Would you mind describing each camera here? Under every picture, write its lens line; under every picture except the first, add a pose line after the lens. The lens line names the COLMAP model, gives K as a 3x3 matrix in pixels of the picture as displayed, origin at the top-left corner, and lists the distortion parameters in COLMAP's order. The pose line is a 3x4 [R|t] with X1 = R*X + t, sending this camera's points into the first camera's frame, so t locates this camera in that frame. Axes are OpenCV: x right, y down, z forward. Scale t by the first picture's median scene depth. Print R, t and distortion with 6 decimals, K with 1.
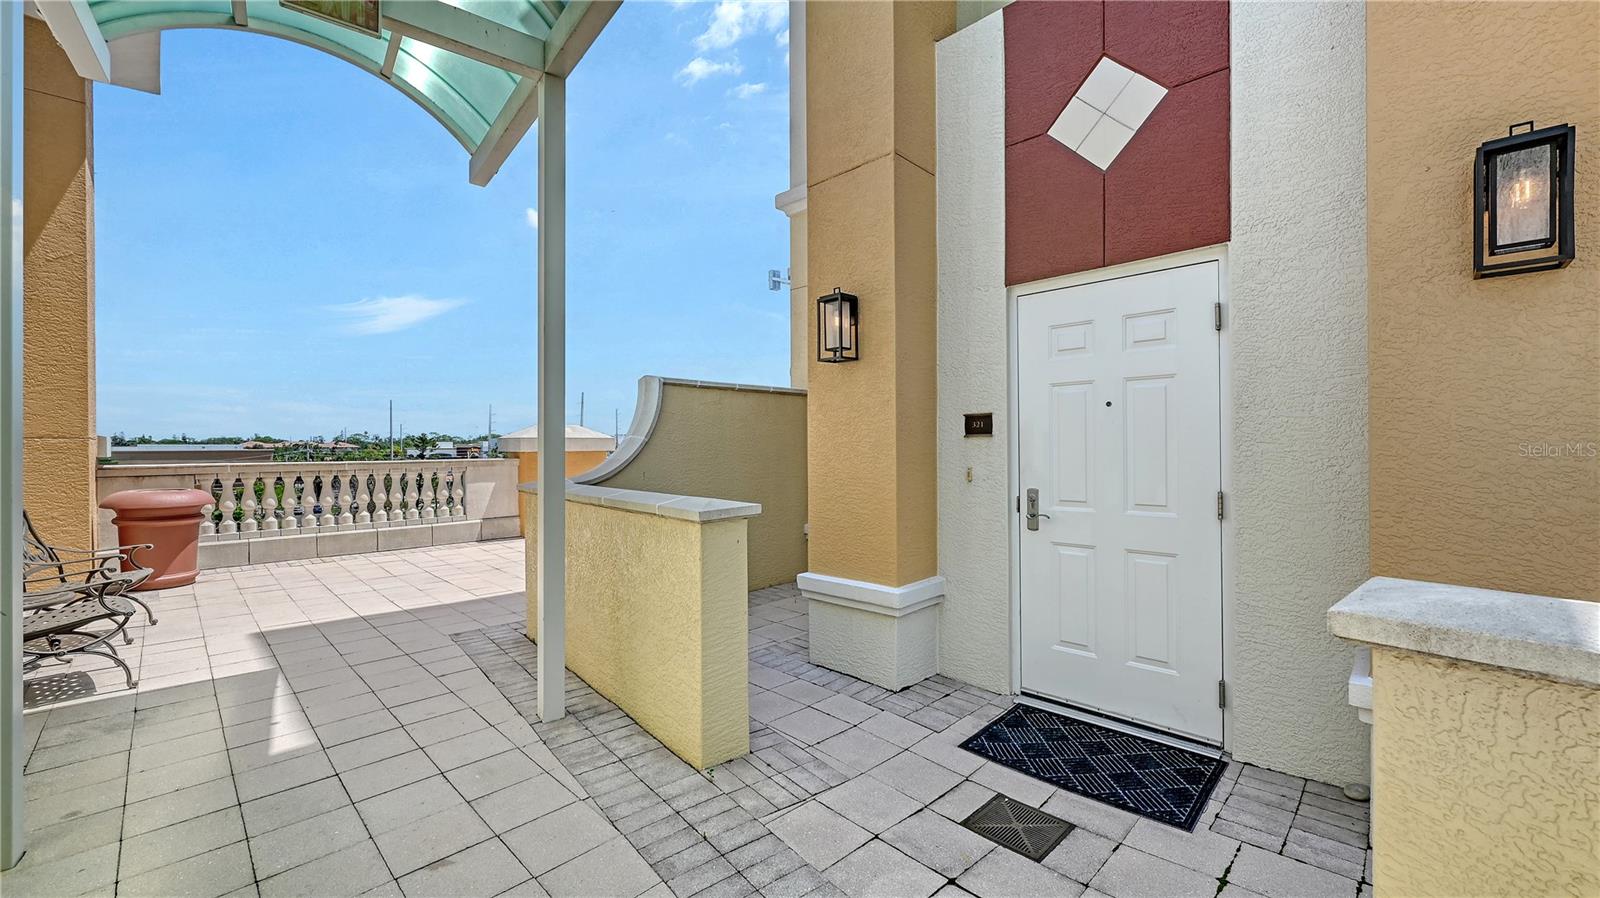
lens RADIAL K [[645.7, 0, 803.9], [0, 645.7, 455.6], [0, 0, 1]] dist [-0.001696, 0.000515]
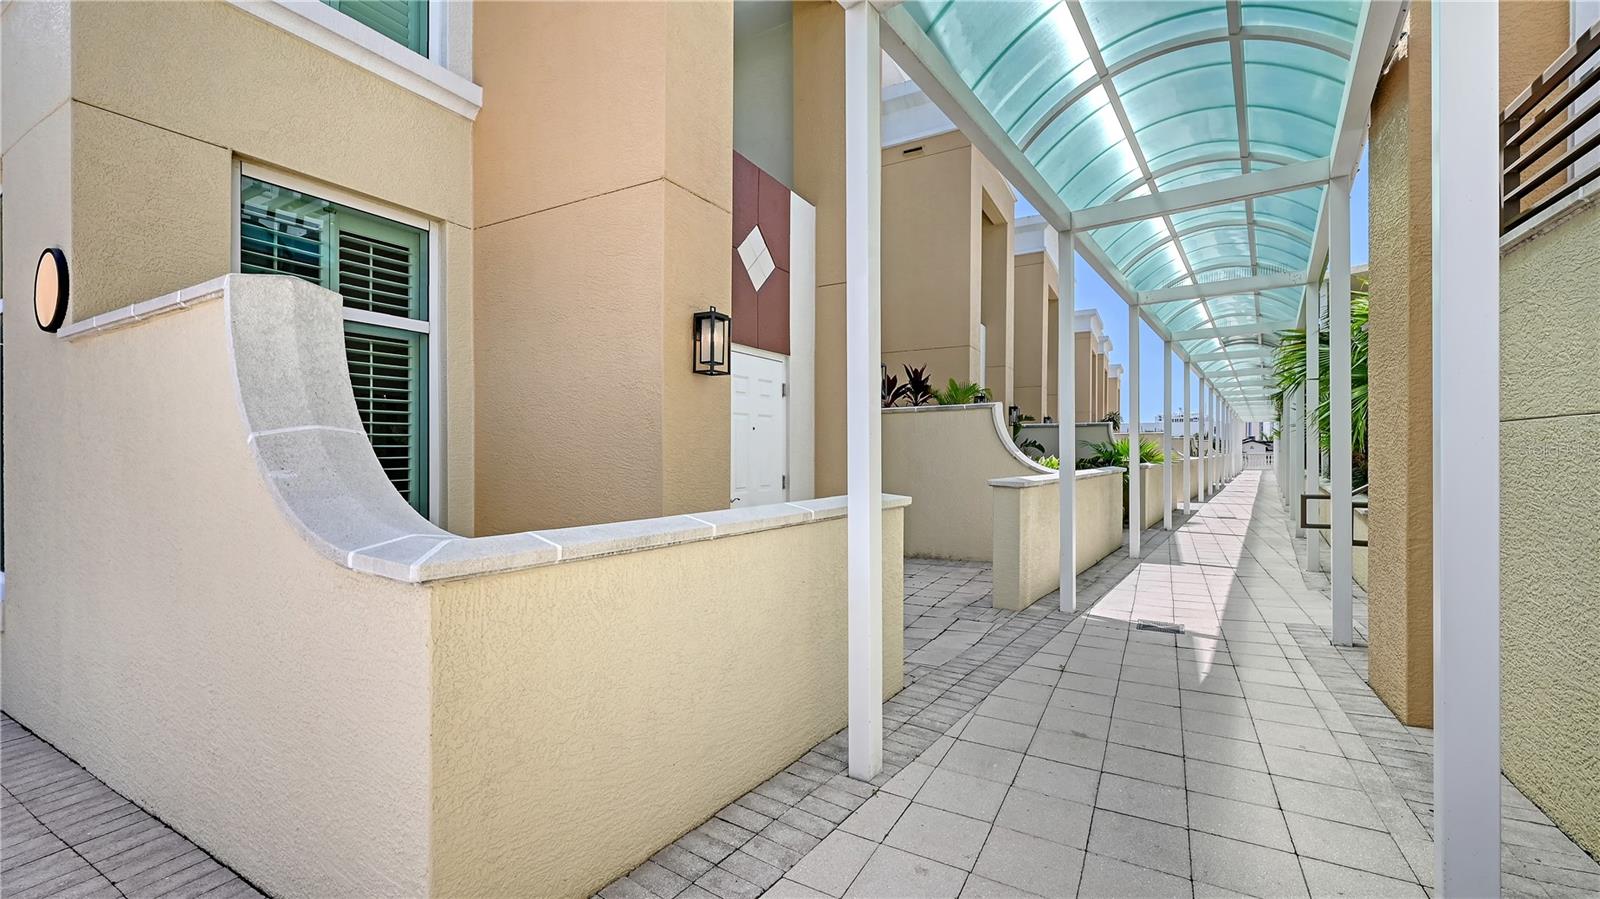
lens RADIAL K [[645.7, 0, 803.9], [0, 645.7, 456.1], [0, 0, 1]] dist [-0.001696, 0.000515]
pose [[-0.276753, -0.008289, 0.960905, -1.228627], [0.006852, 0.999920, 0.010600, -0.022342], [-0.960917, 0.009518, -0.276674, 1.360912]]
